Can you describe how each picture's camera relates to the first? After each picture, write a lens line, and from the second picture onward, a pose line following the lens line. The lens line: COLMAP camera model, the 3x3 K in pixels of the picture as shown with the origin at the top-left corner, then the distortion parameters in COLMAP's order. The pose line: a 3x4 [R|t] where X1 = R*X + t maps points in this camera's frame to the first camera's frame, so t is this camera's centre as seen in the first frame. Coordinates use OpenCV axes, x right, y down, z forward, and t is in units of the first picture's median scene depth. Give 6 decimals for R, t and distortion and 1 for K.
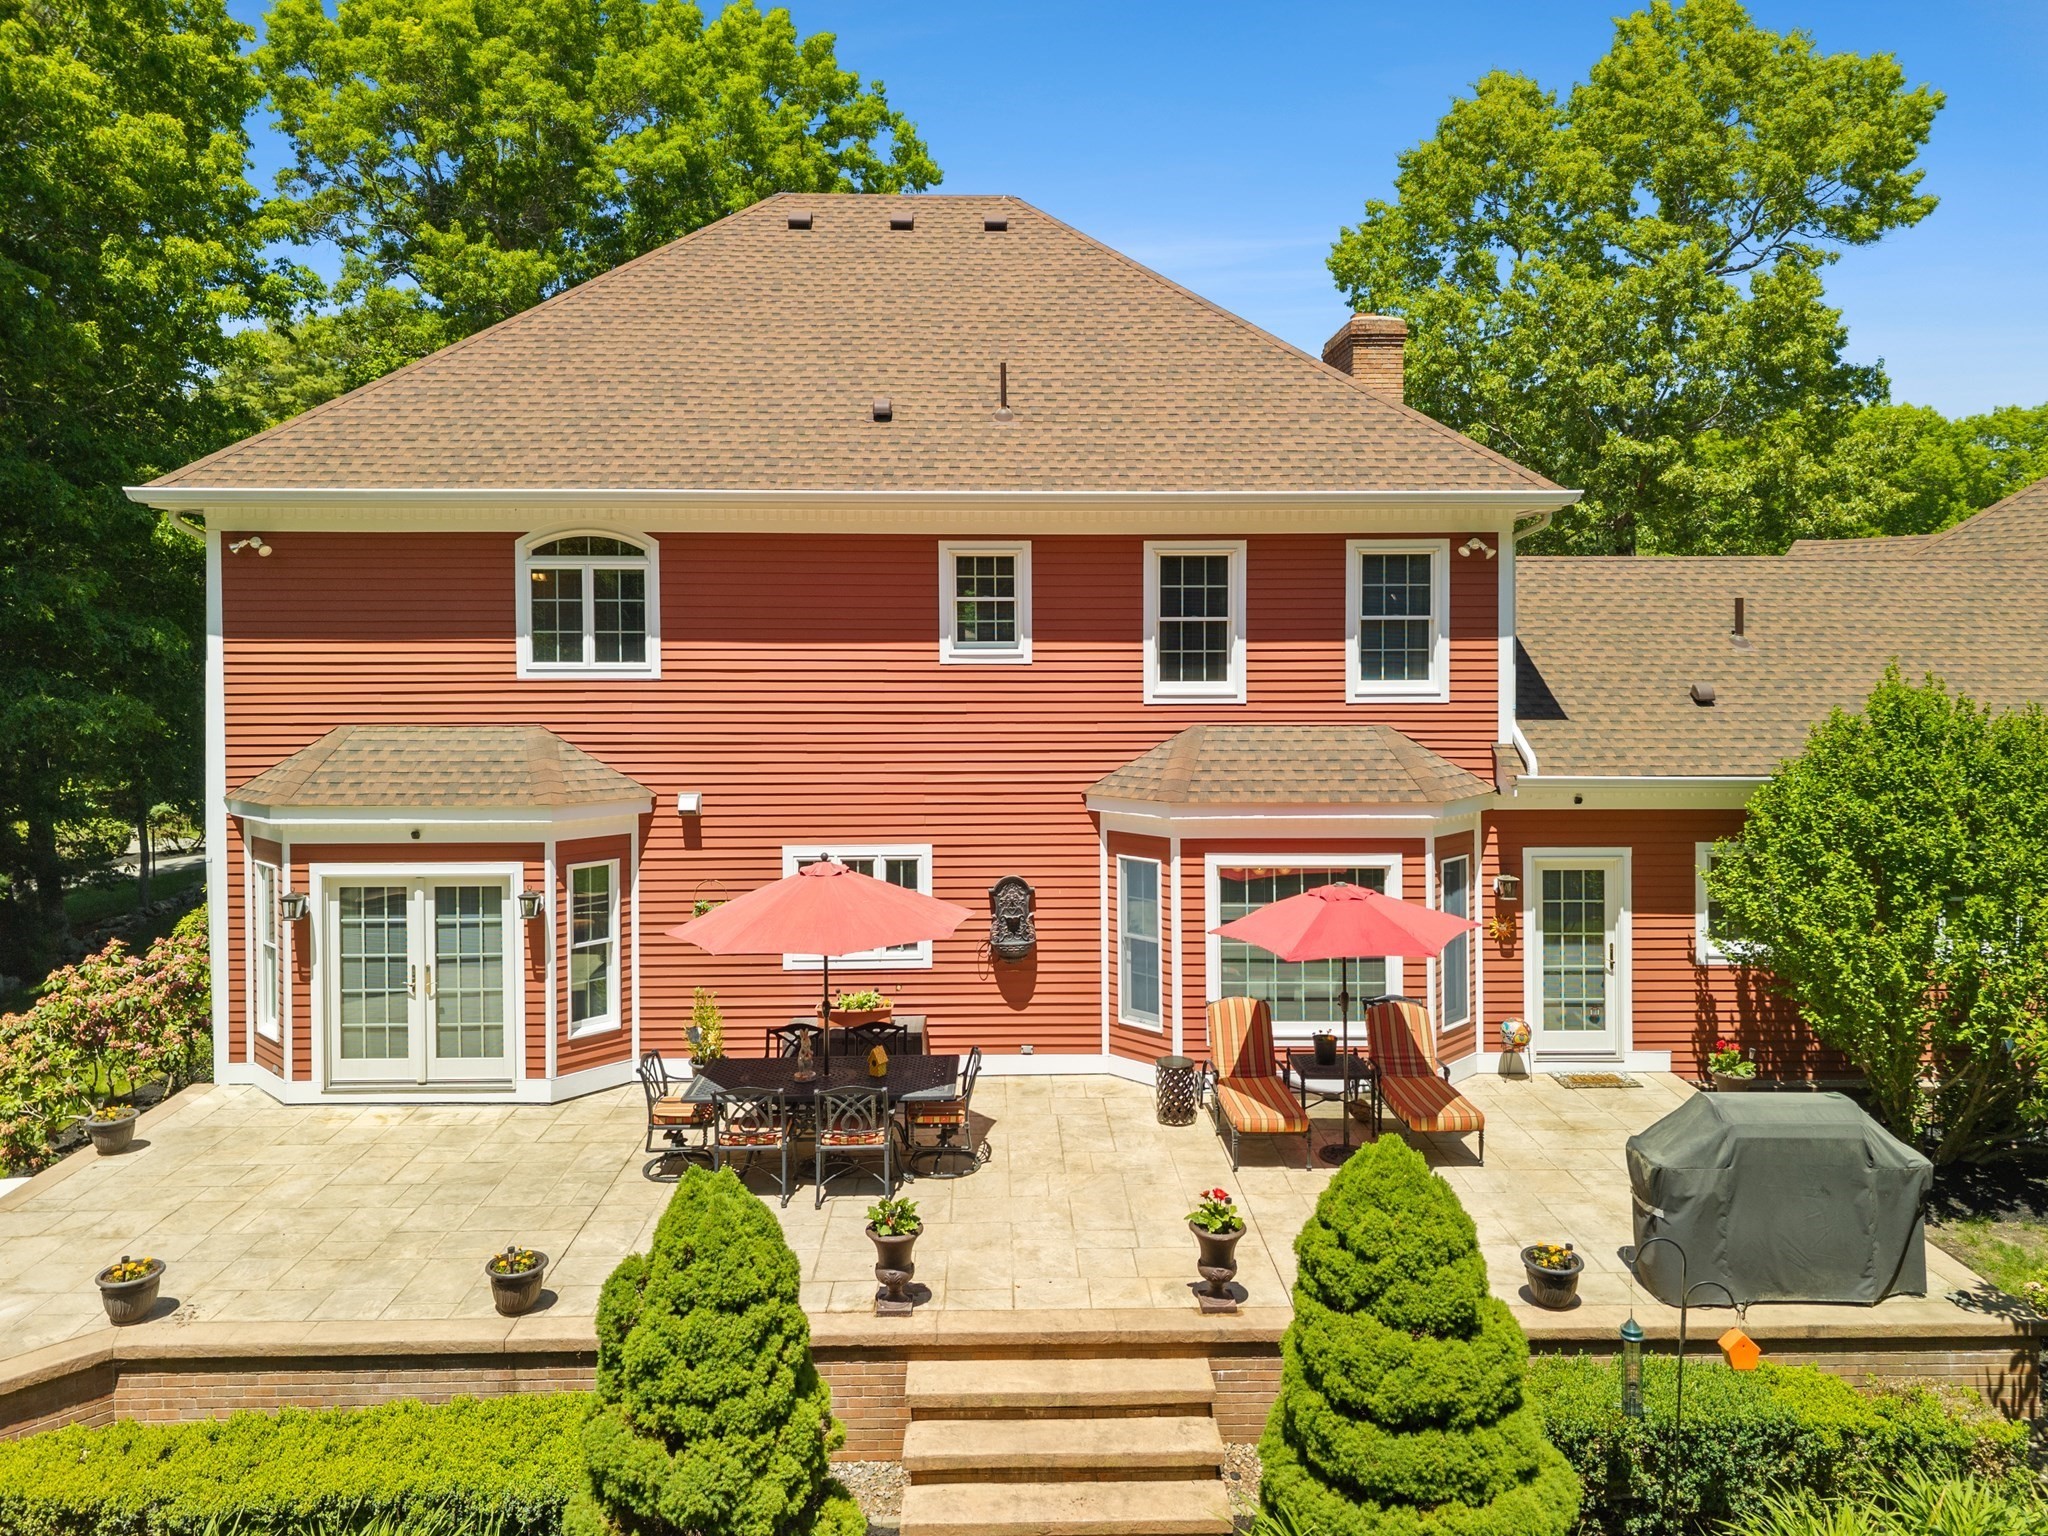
lens RADIAL K [[1435.7, 0, 1020.3], [0, 1435.7, 727.0], [0, 0, 1]] dist [0.041139, -0.030211]
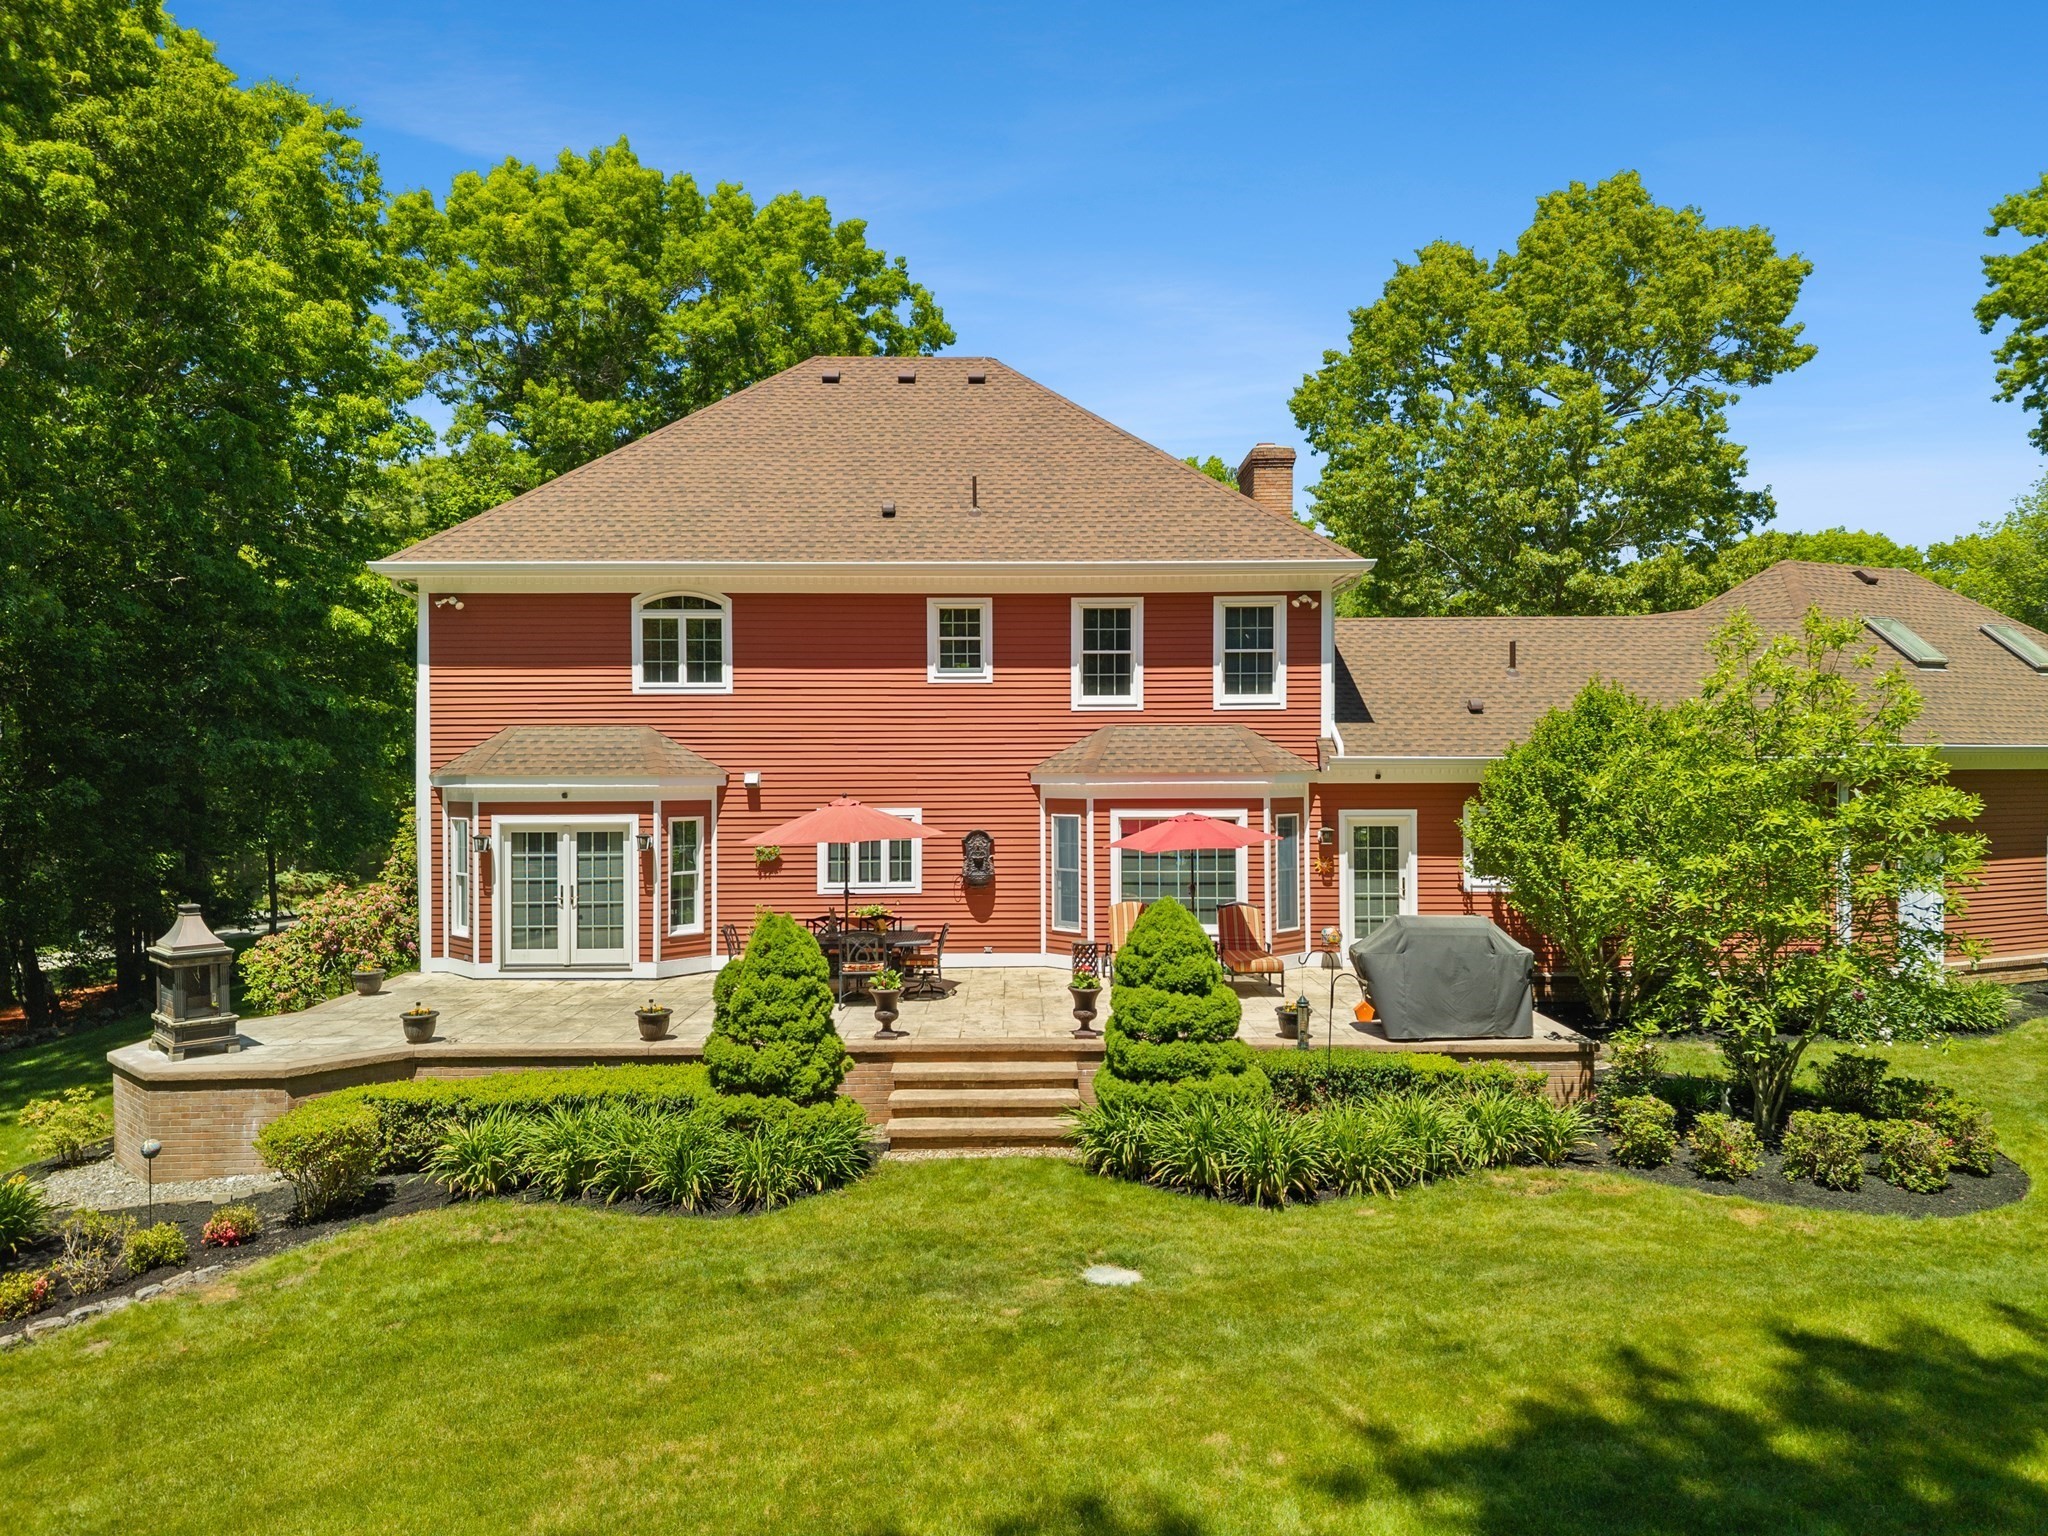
lens RADIAL K [[1384.7, 0, 1024.0], [0, 1384.7, 768.0], [0, 0, 1]] dist [0.090652, -0.110268]
pose [[0.999898, -0.004648, -0.013517, 0.057176], [0.003824, 0.998172, -0.060316, 0.122239], [0.013773, 0.060258, 0.998088, -0.364568]]
